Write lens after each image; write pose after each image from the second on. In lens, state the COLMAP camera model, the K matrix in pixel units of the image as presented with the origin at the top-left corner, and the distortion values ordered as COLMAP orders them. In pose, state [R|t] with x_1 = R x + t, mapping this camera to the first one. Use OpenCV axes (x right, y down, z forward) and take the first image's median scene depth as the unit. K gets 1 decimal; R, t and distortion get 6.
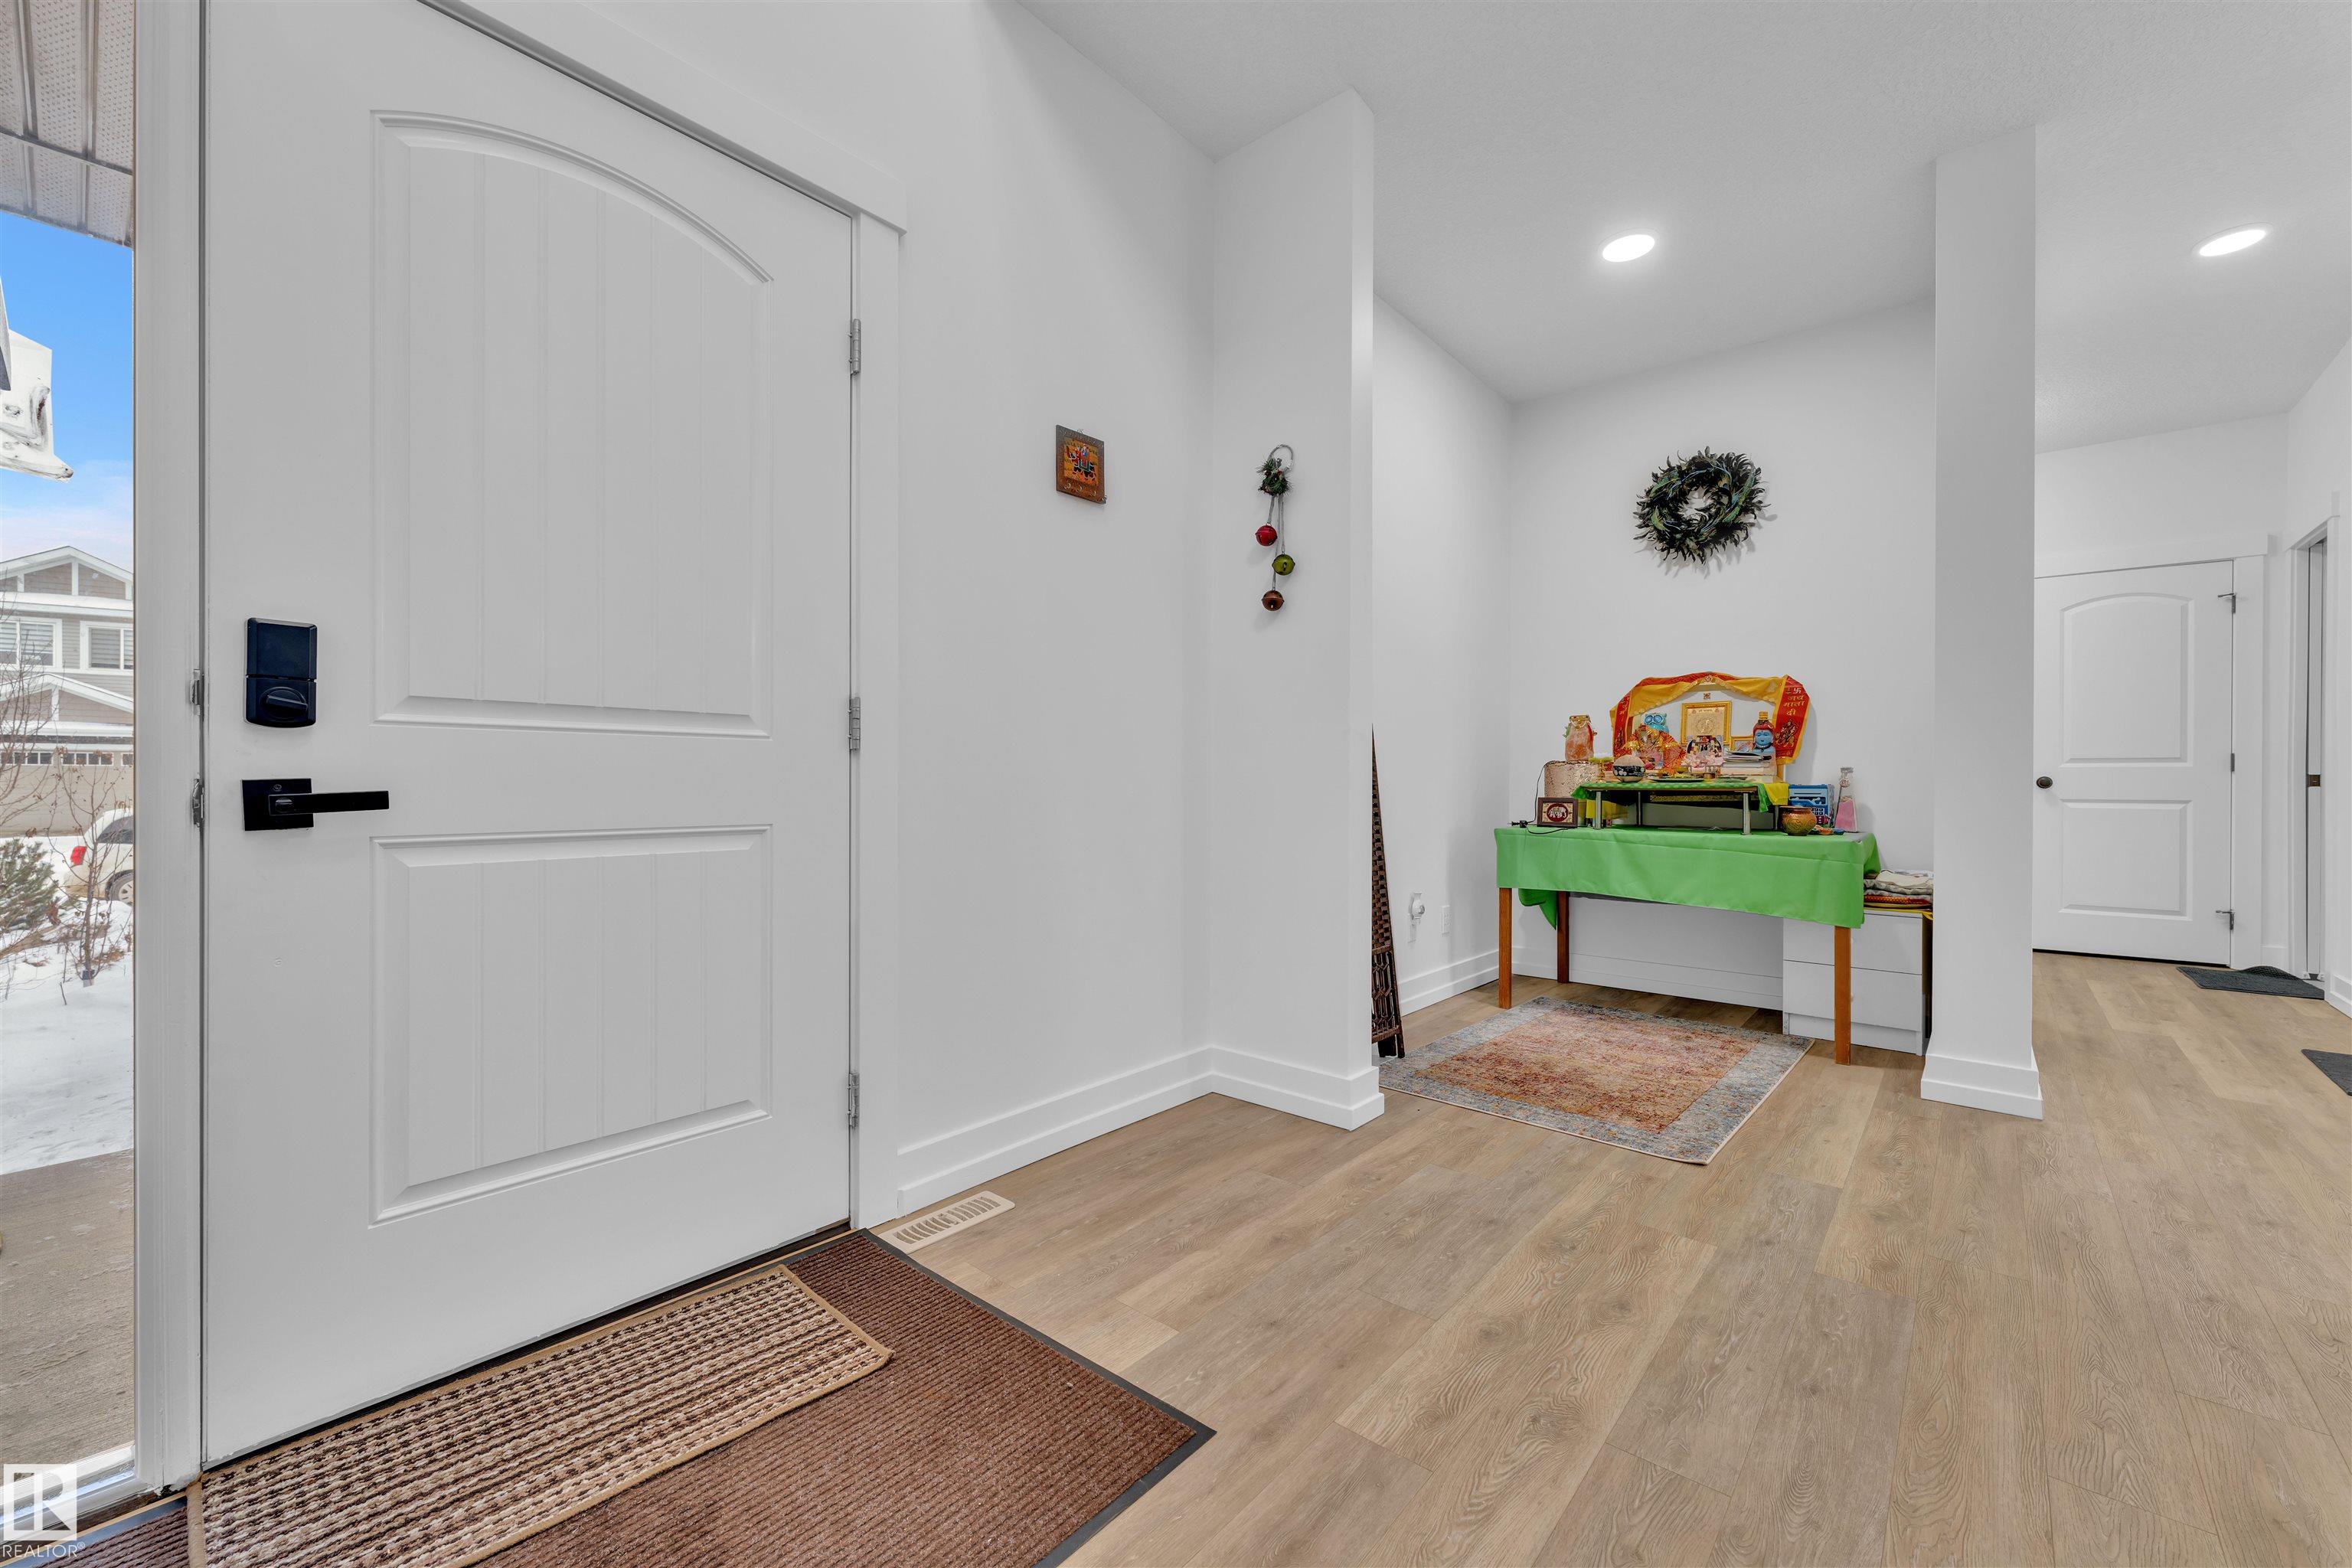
lens RADIAL K [[956.7, 0, 1179.0], [0, 956.7, 756.7], [0, 0, 1]] dist [0.000116, -0.000308]
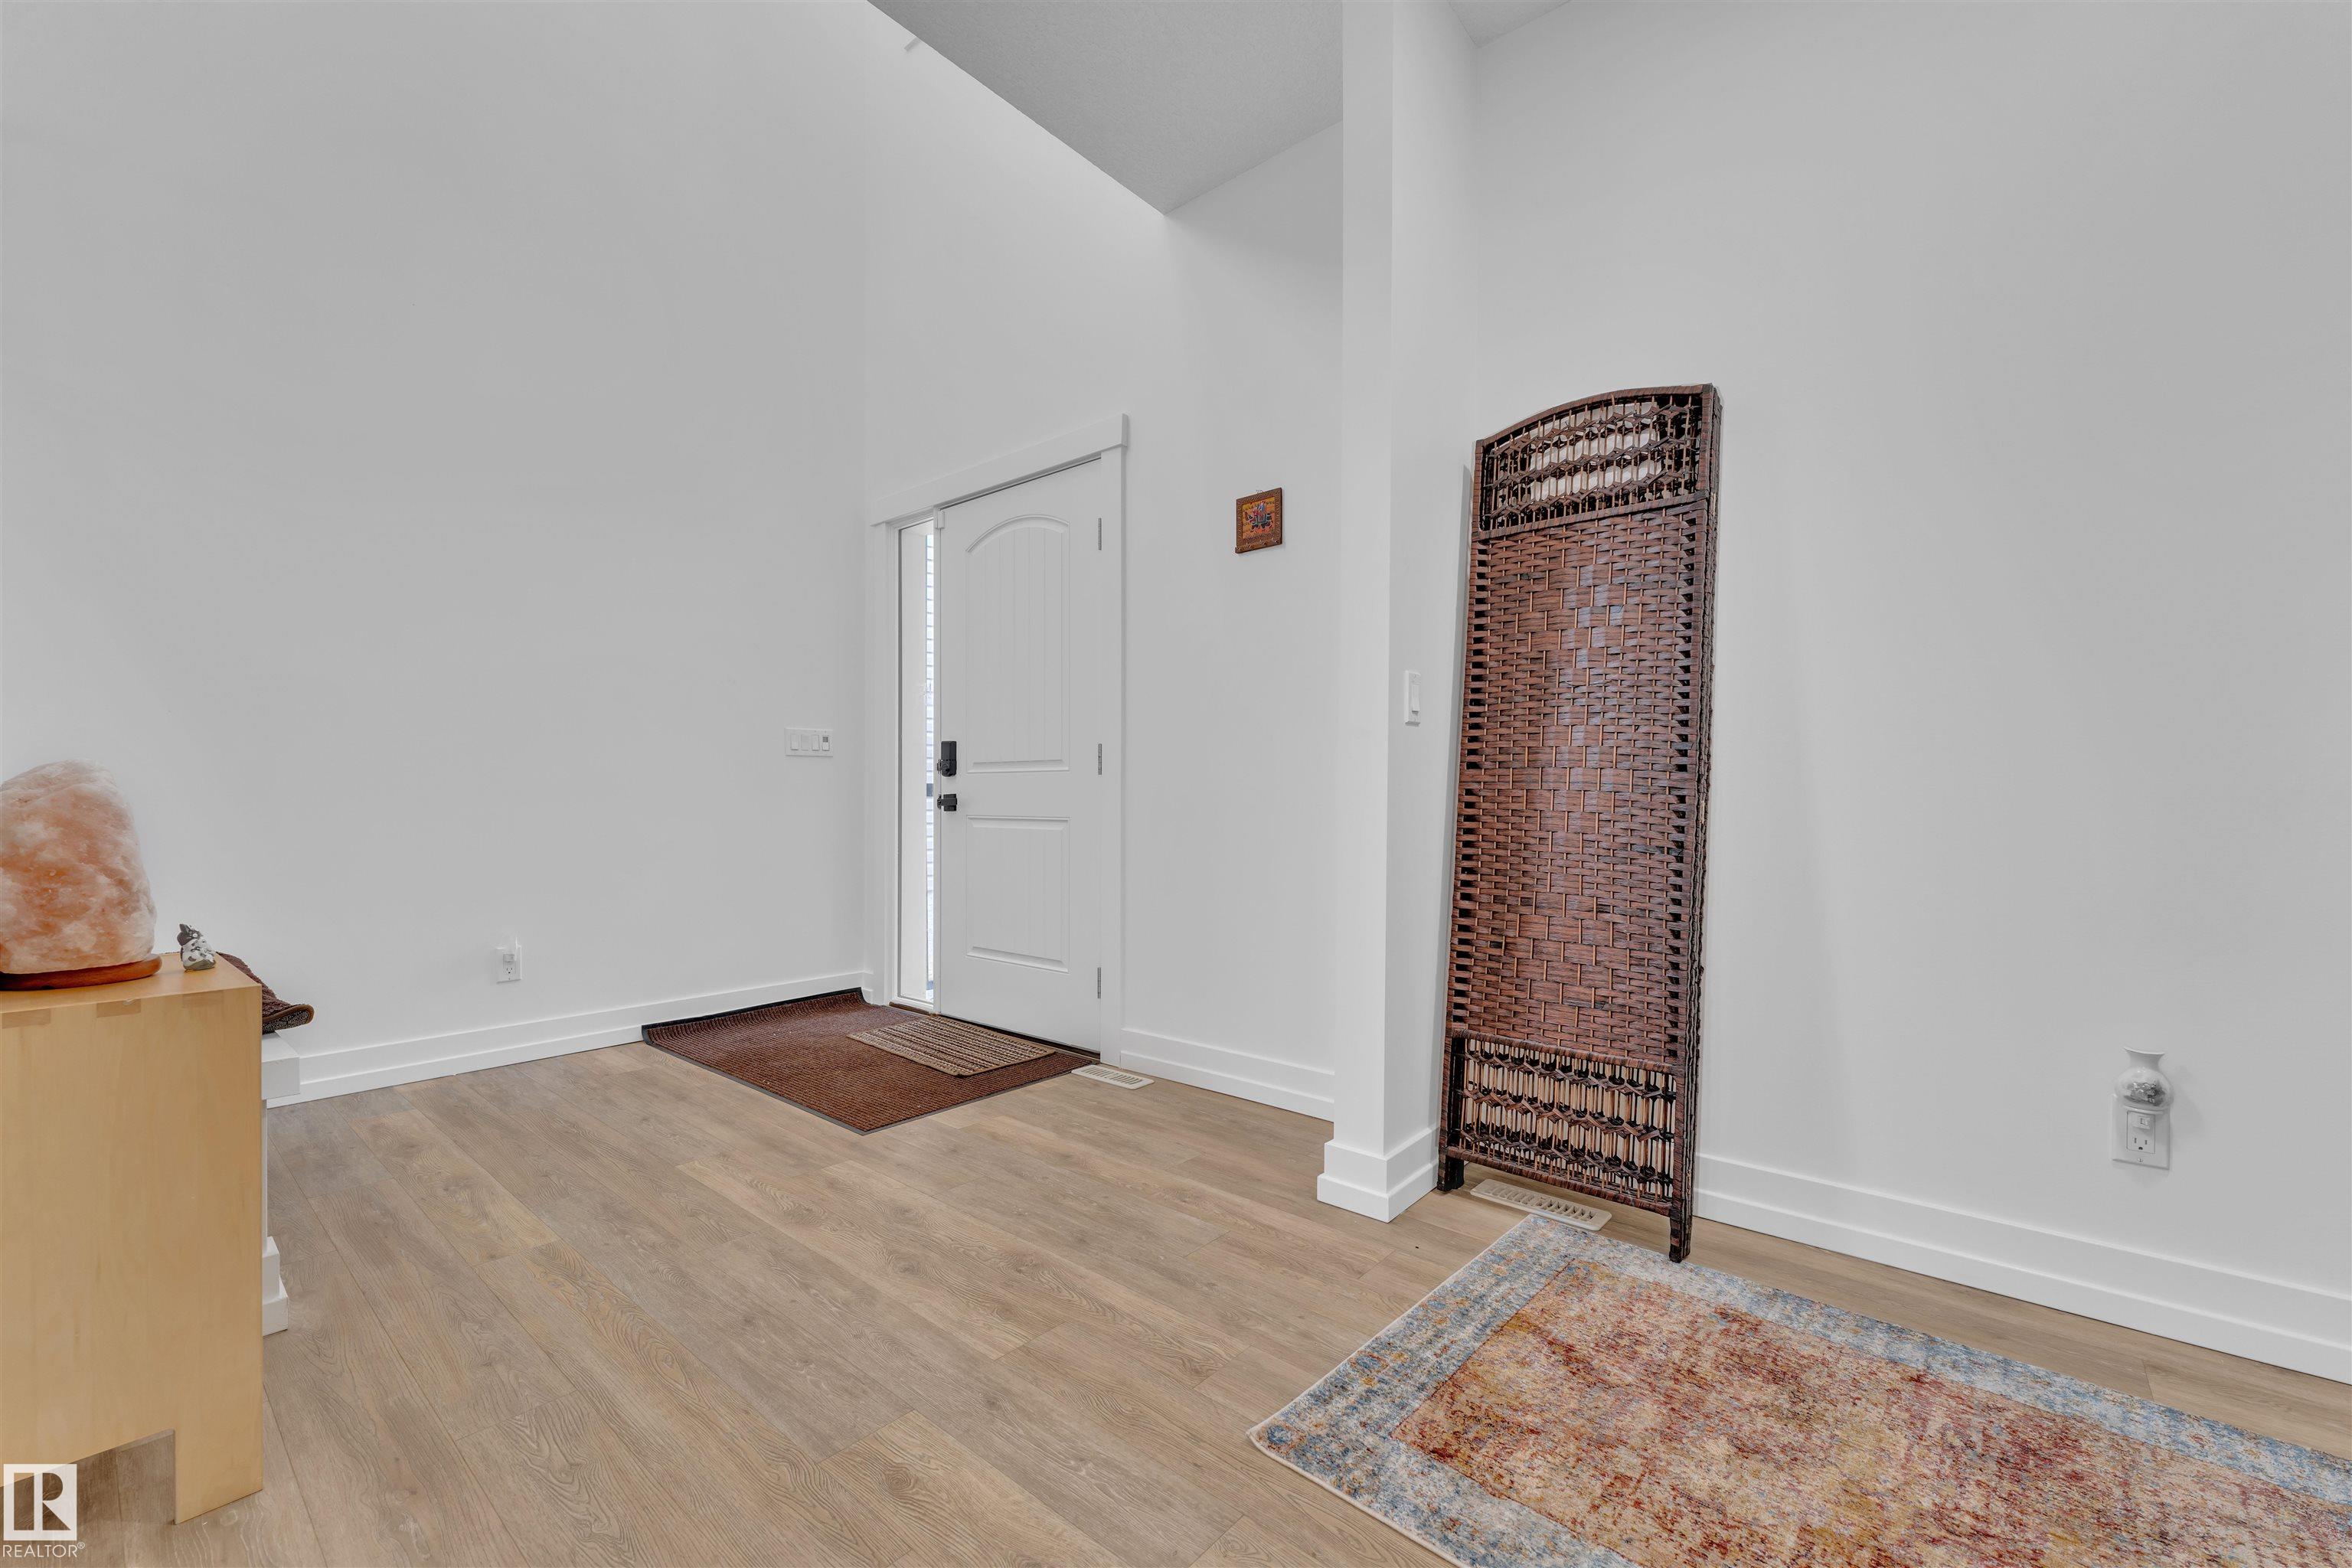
lens RADIAL K [[981.9, 0, 1176.0], [0, 981.9, 784.0], [0, 0, 1]] dist [-0.001130, -0.000080]
pose [[-0.019298, -0.017341, -0.999663, 1.388299], [0.024174, 0.999549, -0.017806, 0.042000], [0.999521, -0.024510, -0.018870, 1.171141]]
